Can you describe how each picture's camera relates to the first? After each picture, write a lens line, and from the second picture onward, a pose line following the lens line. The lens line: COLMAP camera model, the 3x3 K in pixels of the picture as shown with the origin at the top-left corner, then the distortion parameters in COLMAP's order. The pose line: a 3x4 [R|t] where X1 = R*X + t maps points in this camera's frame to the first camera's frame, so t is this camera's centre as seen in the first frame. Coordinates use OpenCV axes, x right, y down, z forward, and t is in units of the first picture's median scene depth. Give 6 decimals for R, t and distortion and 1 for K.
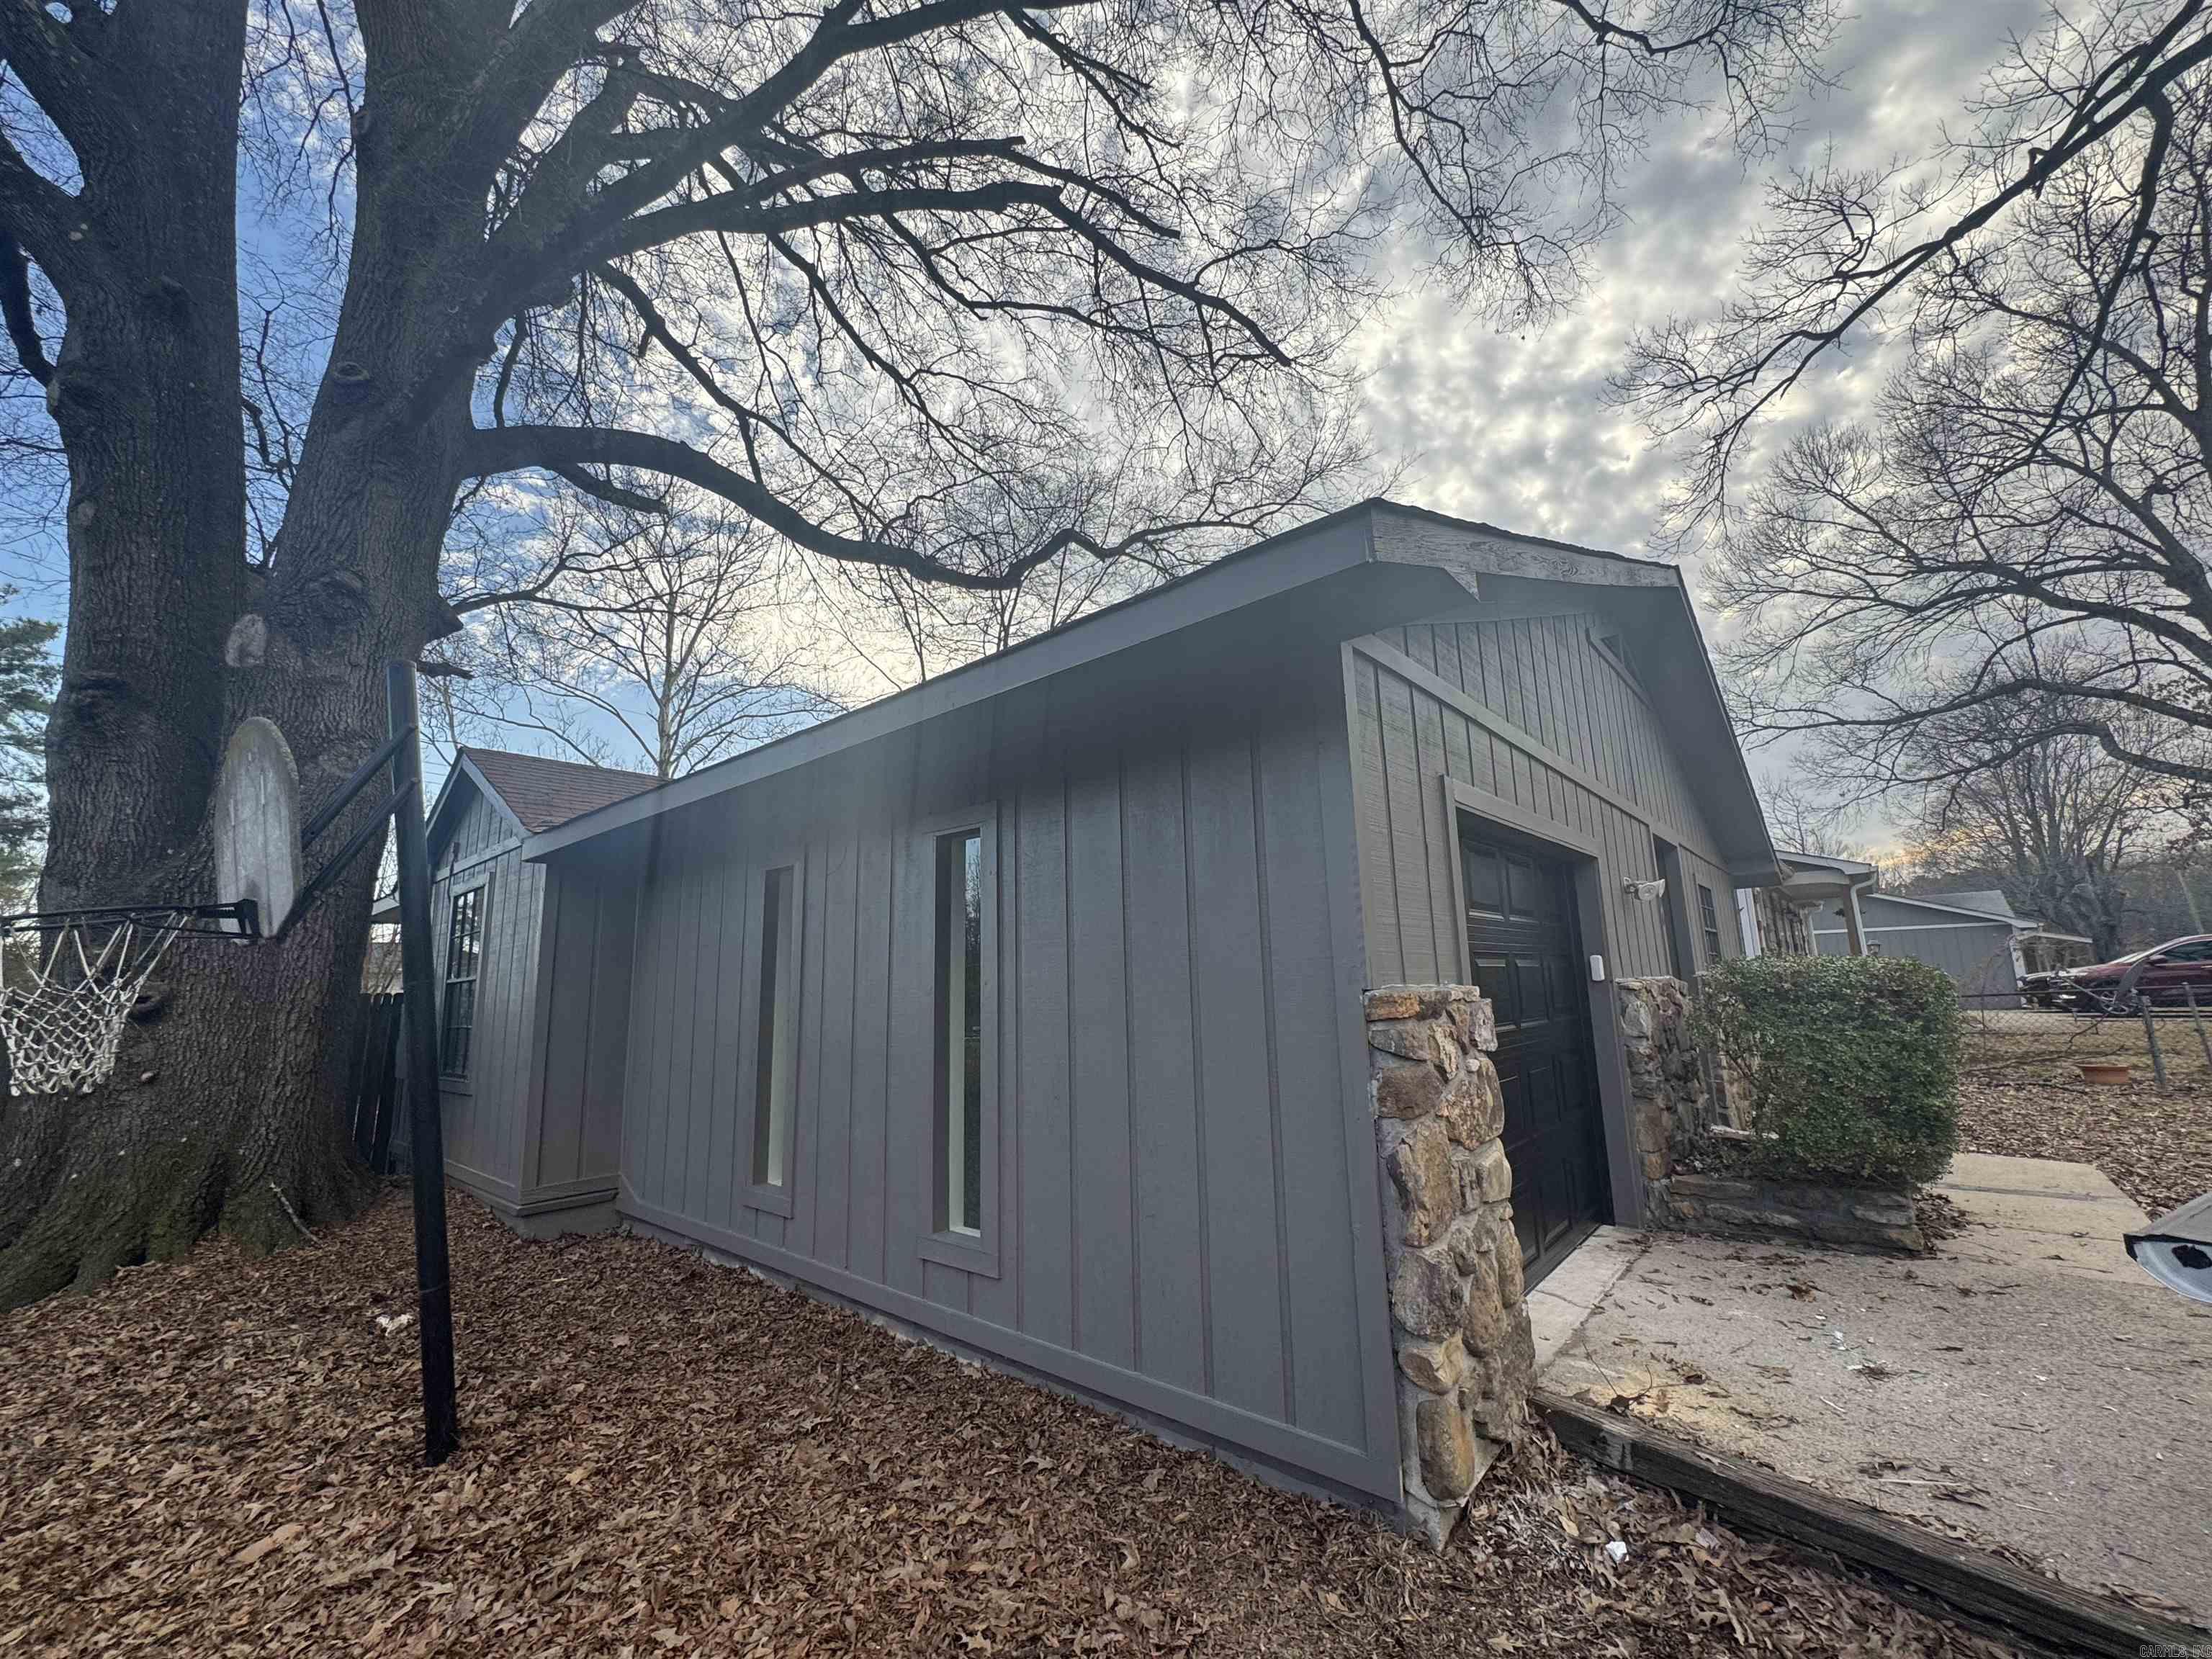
lens RADIAL K [[878.2, 0, 1104.6], [0, 878.2, 831.0], [0, 0, 1]] dist [-0.002378, 0.000957]
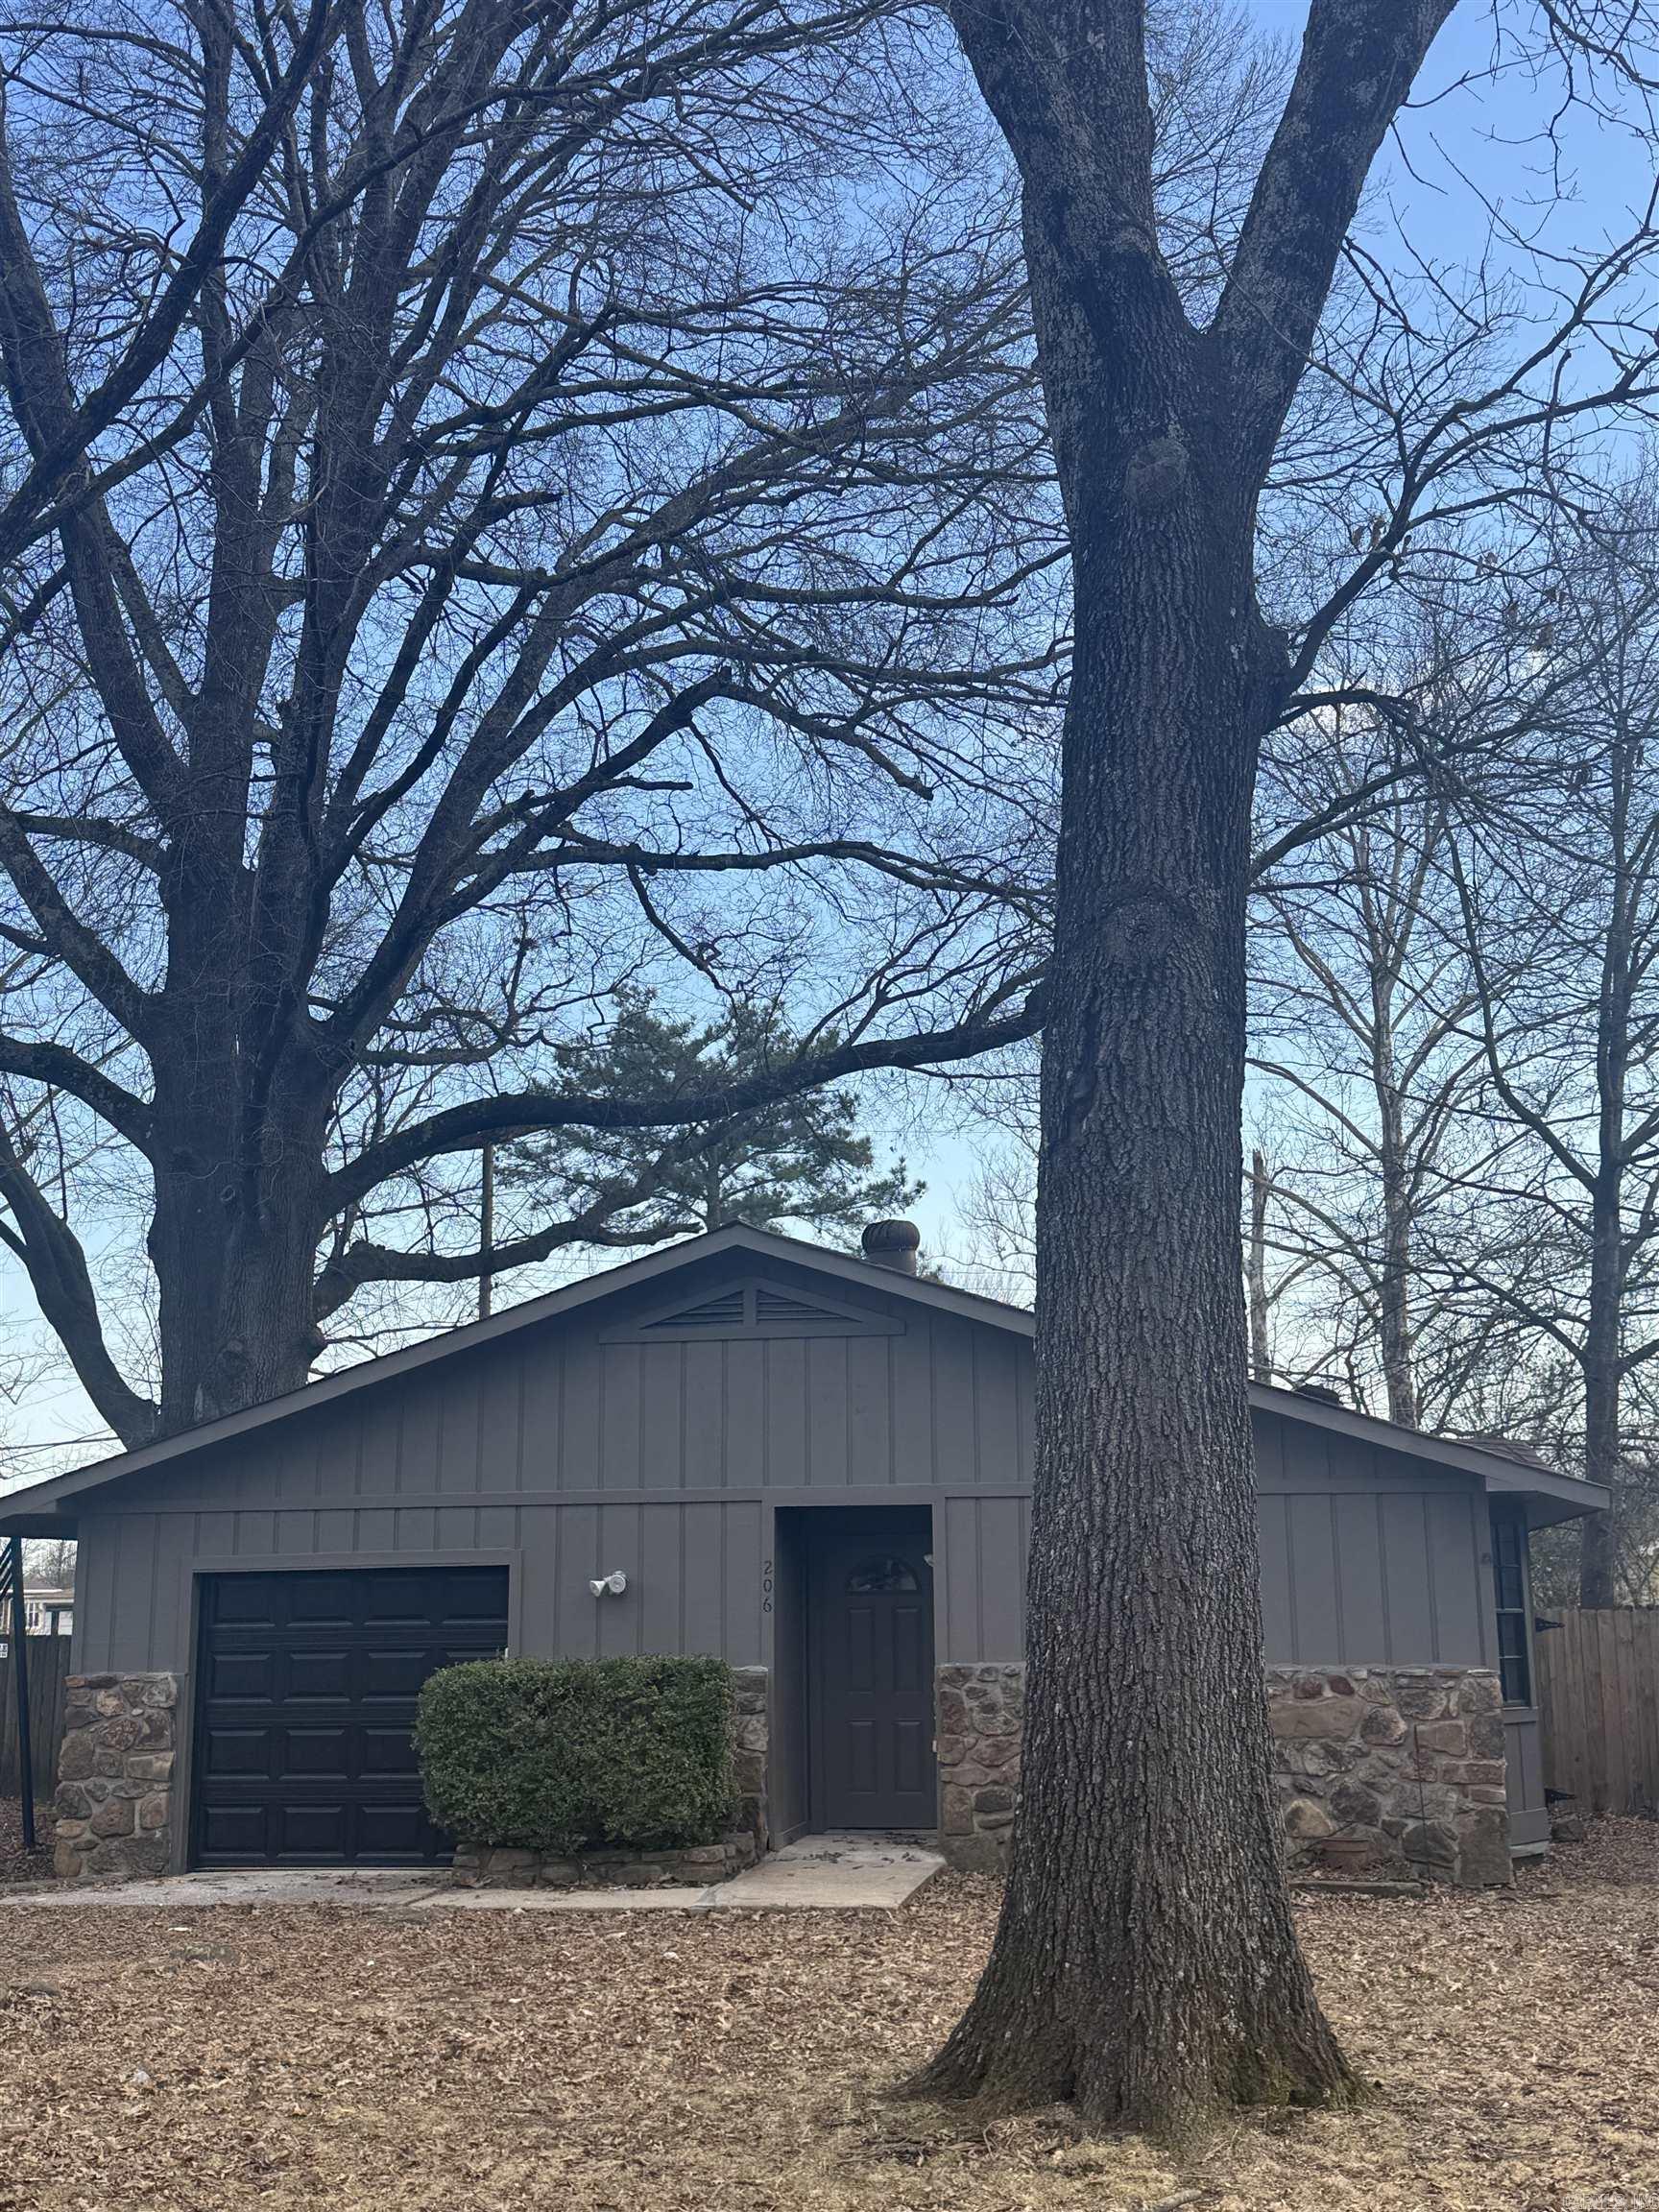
lens RADIAL K [[2578.6, 0, 829.5], [0, 2578.6, 1106.0], [0, 0, 1]] dist [0.201525, -0.400912]
pose [[0.501430, -0.137491, -0.854204, 2.242171], [0.147803, 0.986392, -0.072006, -0.152500], [0.852480, -0.090148, 0.514928, -0.219110]]
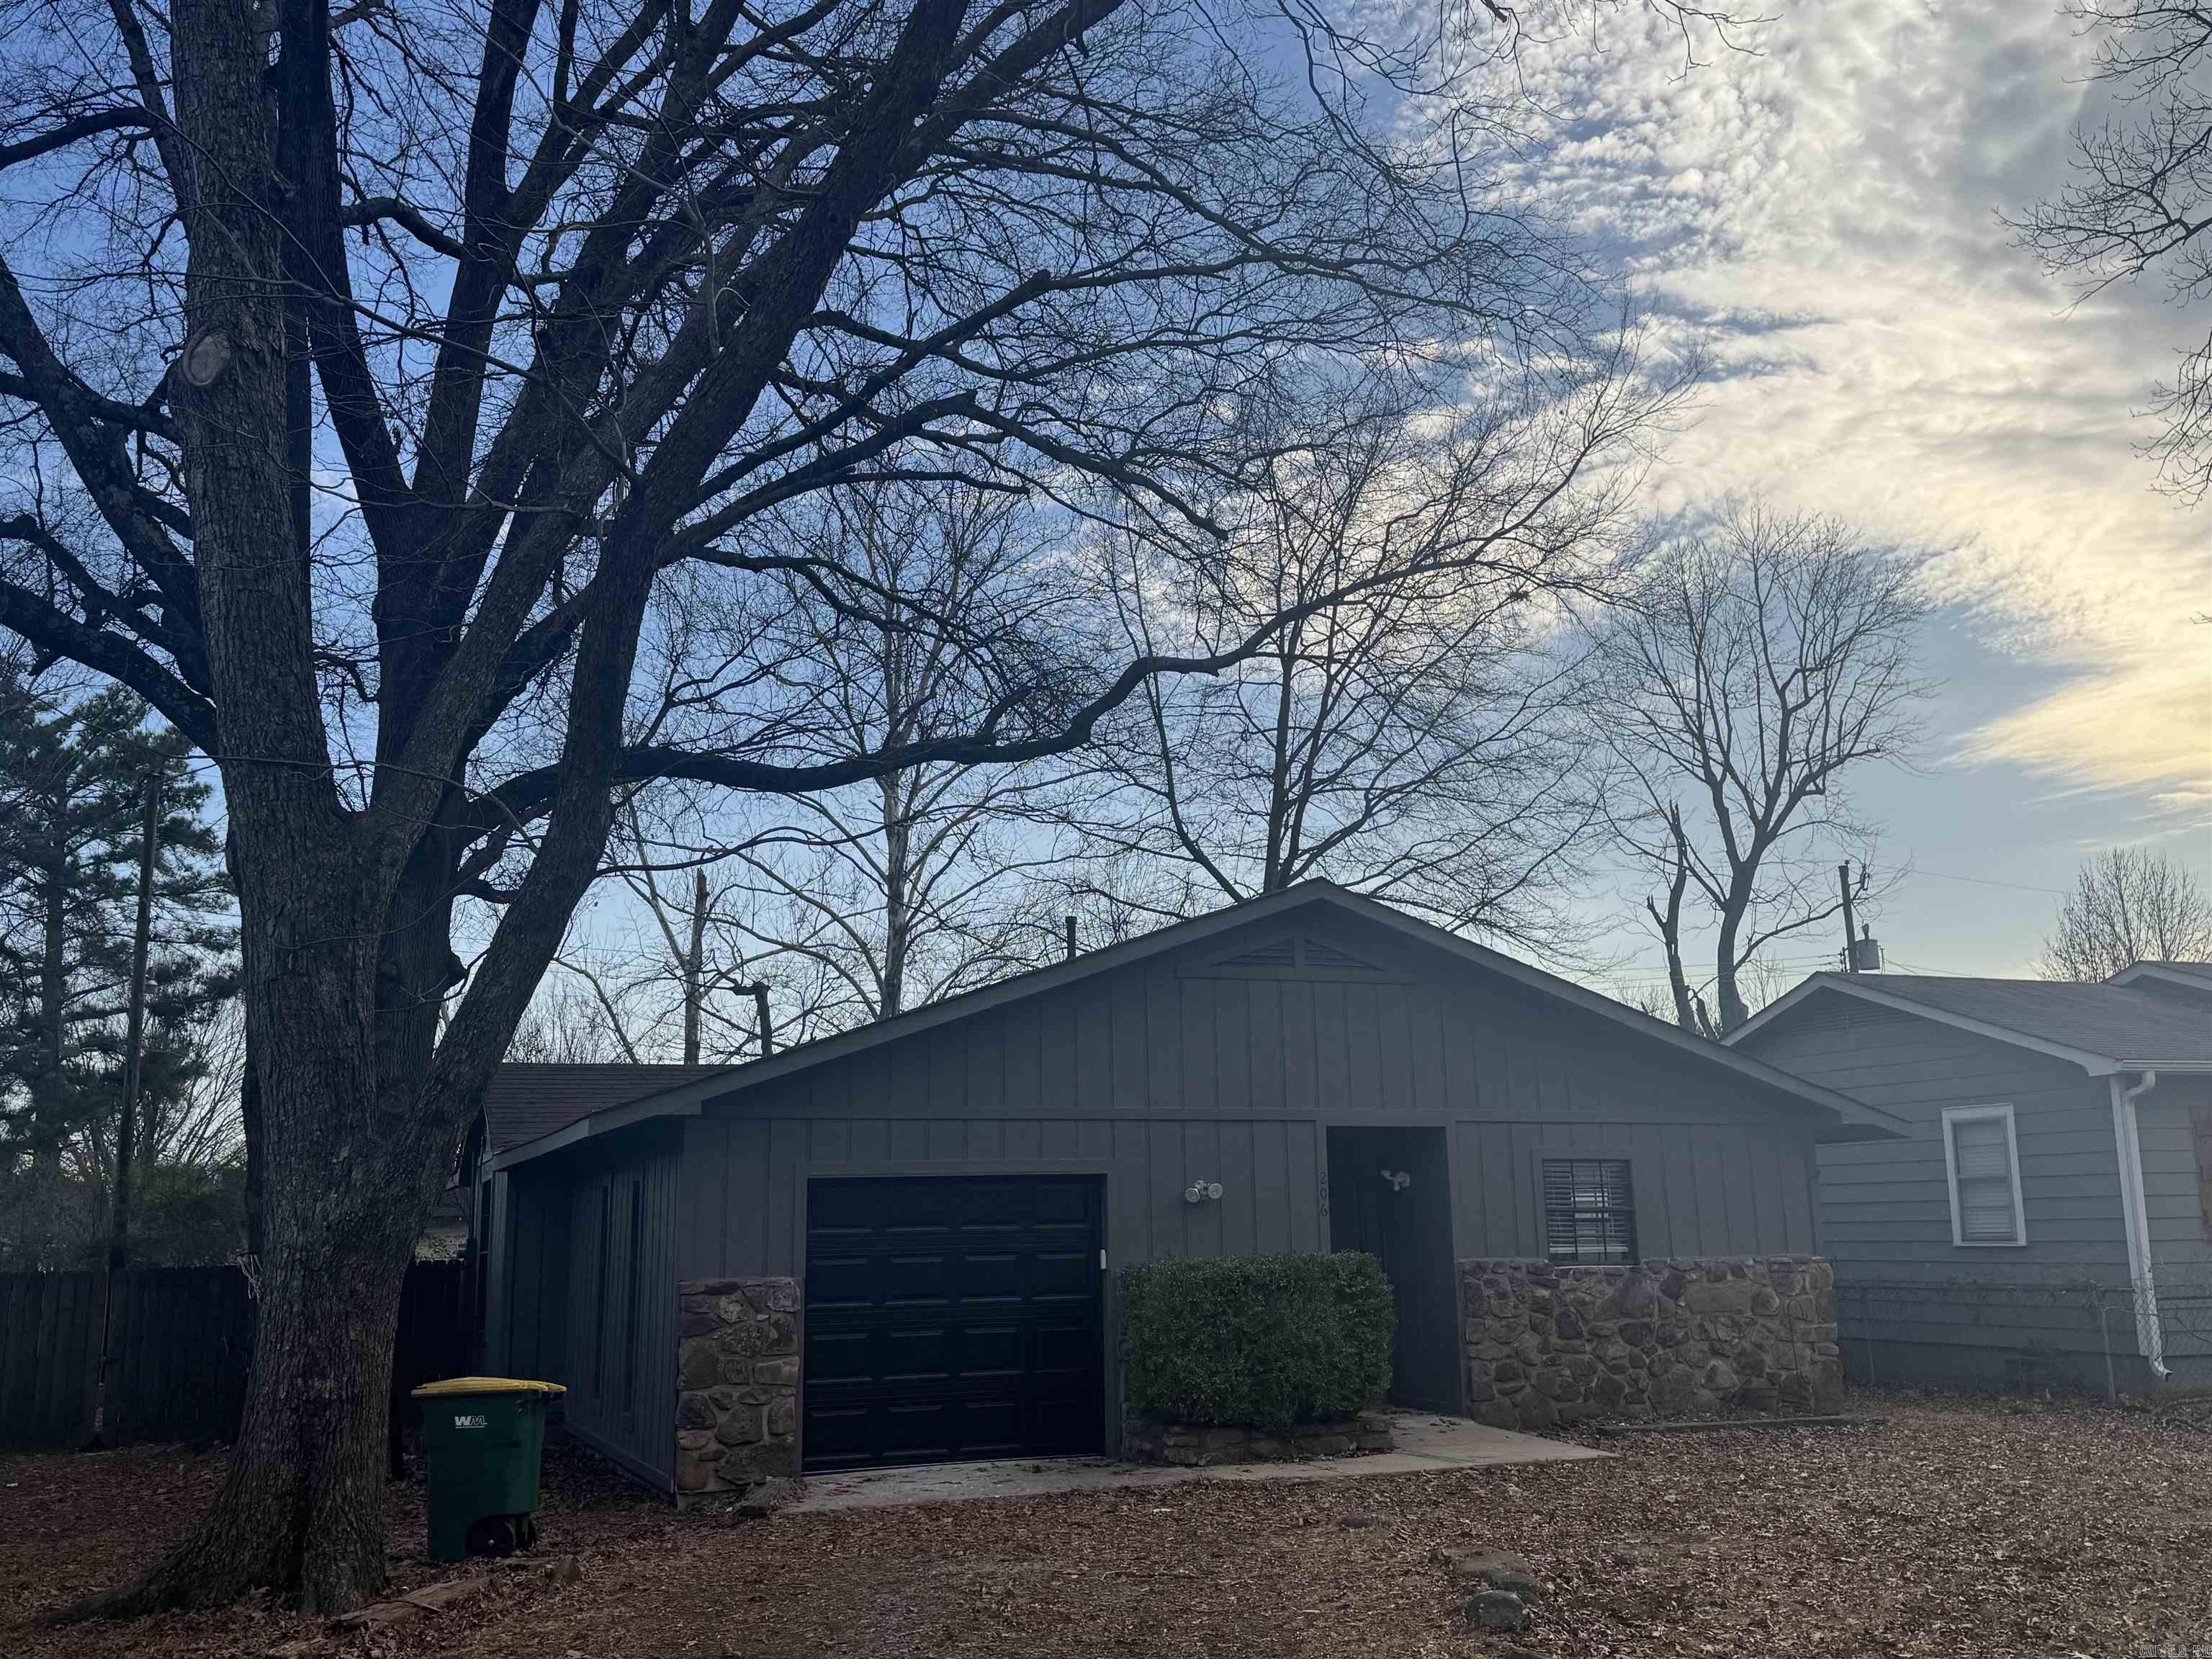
lens RADIAL K [[2084.8, 0, 1113.3], [0, 2084.8, 831.5], [0, 0, 1]] dist [0.209595, -0.457787]
pose [[0.888829, -0.077643, -0.451614, 1.156485], [0.076241, 0.996861, -0.021334, -0.234643], [0.451853, -0.015469, 0.891958, -1.010375]]
